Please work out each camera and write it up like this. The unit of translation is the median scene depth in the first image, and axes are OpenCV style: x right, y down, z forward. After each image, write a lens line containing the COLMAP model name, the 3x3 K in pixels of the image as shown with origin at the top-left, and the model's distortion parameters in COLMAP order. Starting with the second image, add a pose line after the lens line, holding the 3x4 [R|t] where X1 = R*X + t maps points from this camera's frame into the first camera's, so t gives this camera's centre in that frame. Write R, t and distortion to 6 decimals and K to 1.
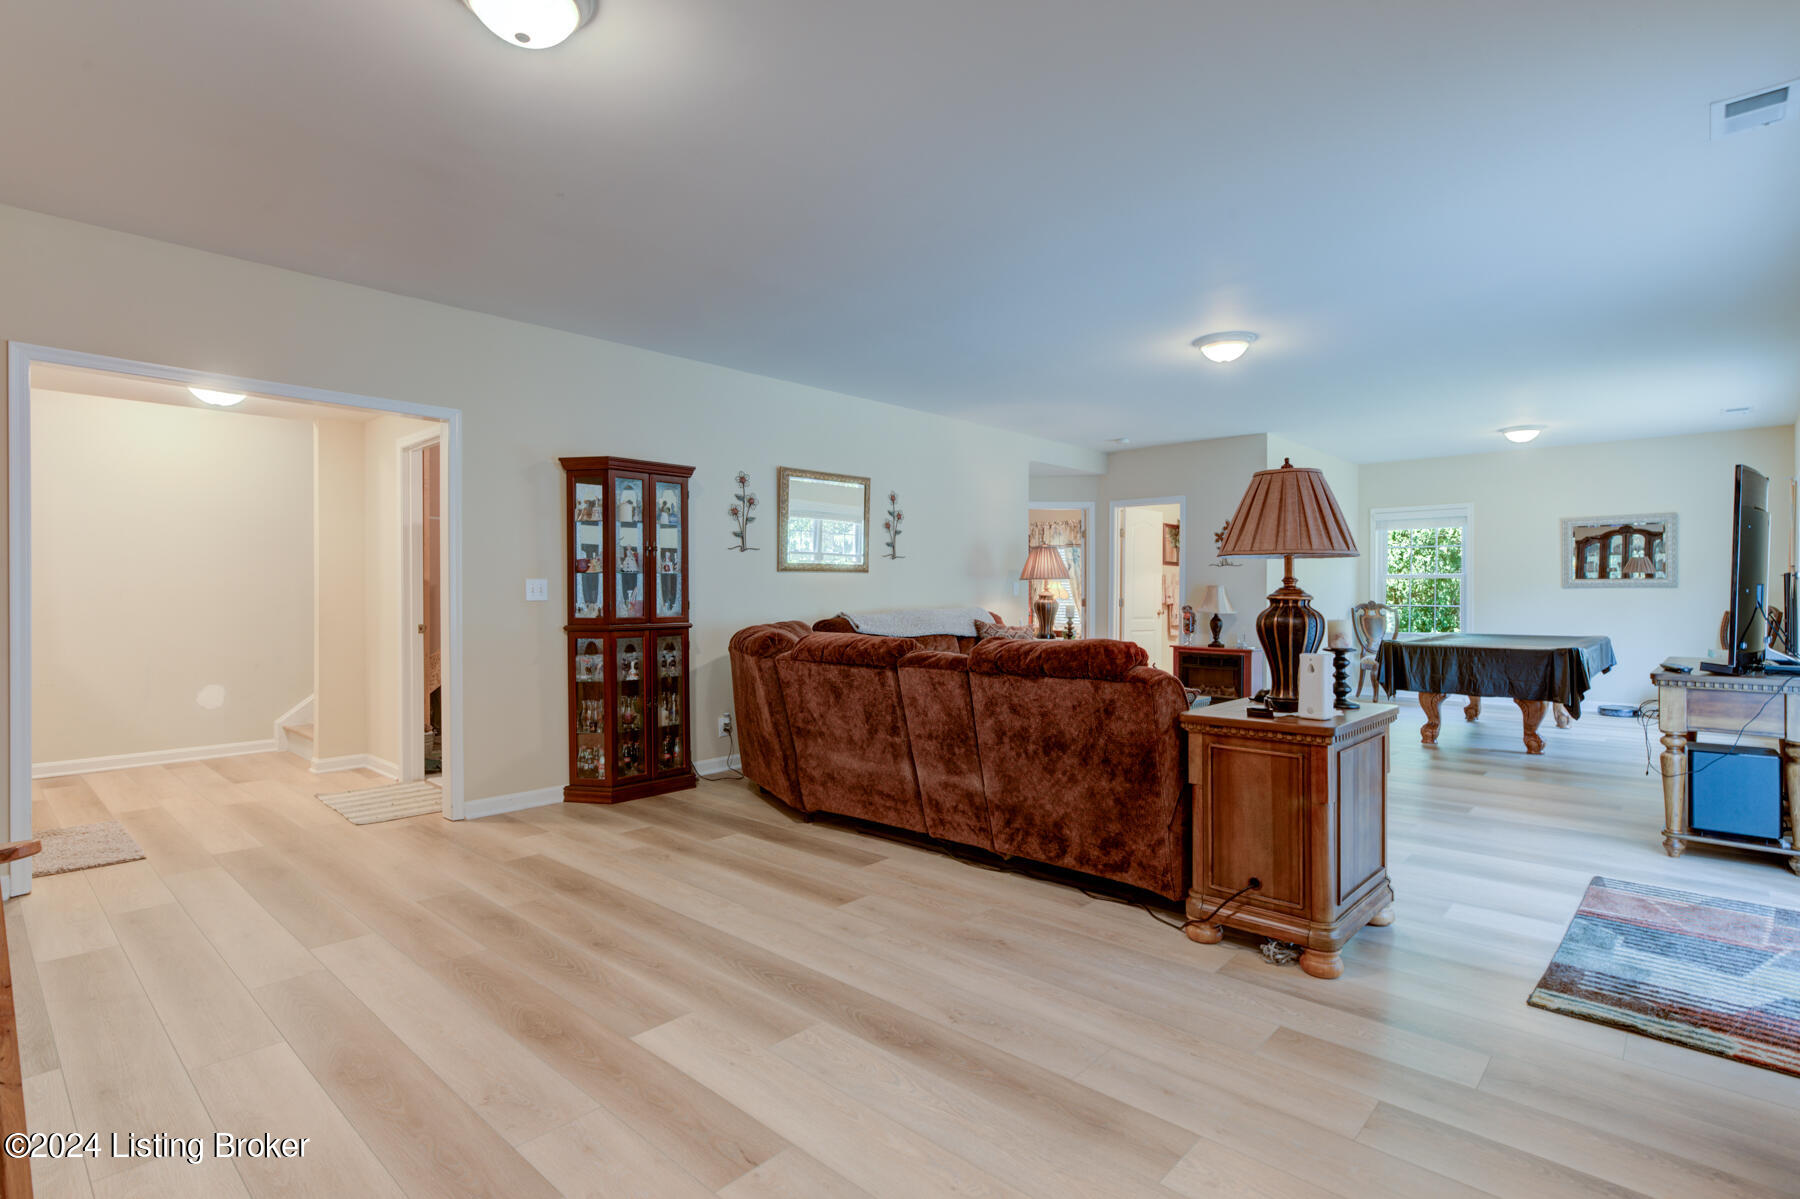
lens RADIAL K [[884.4, 0, 897.3], [0, 884.4, 595.9], [0, 0, 1]] dist [-0.003848, -0.000585]
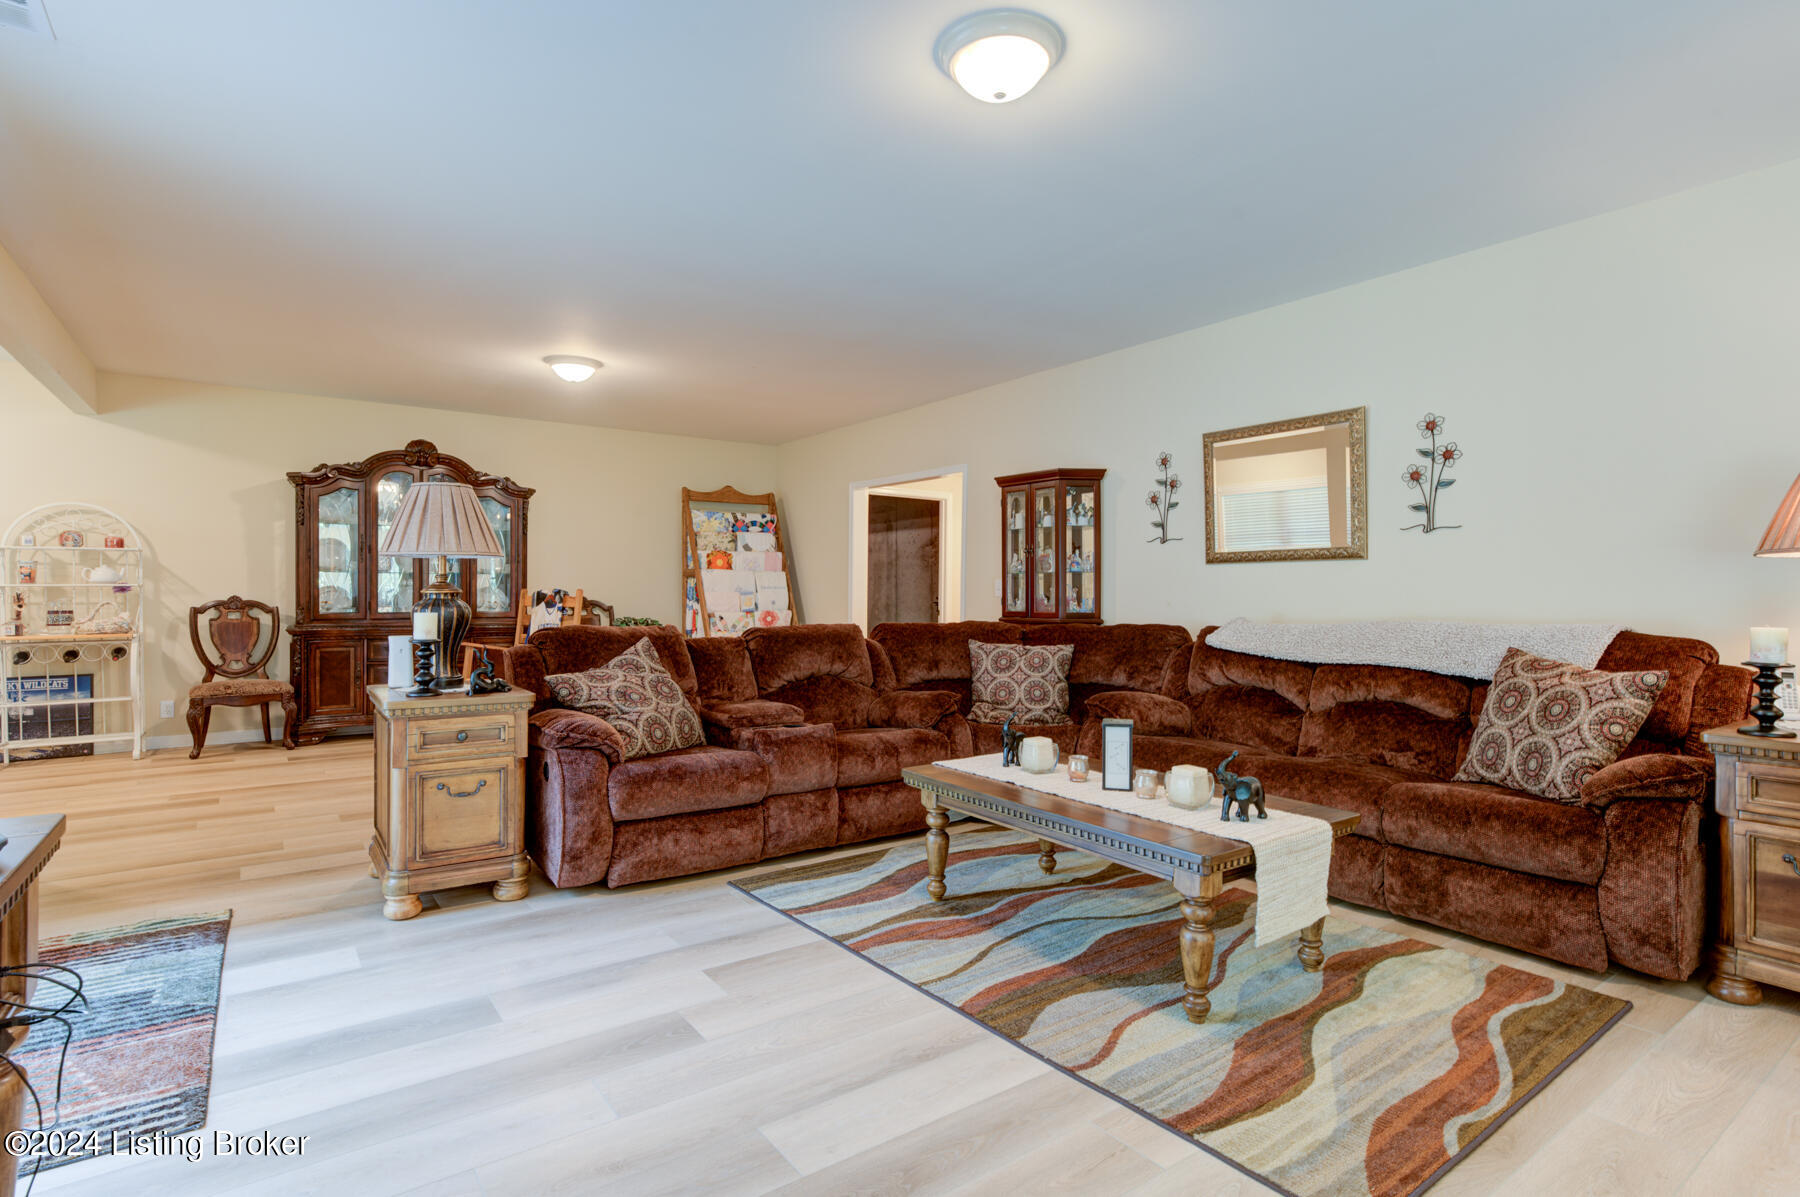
lens RADIAL K [[895.1, 0, 898.9], [0, 895.1, 597.0], [0, 0, 1]] dist [0.003269, 0.000576]
pose [[-0.200807, 0.004638, -0.979620, 0.744174], [-0.004335, 0.999975, 0.005623, -0.000677], [0.979621, 0.005375, -0.200781, 0.914638]]
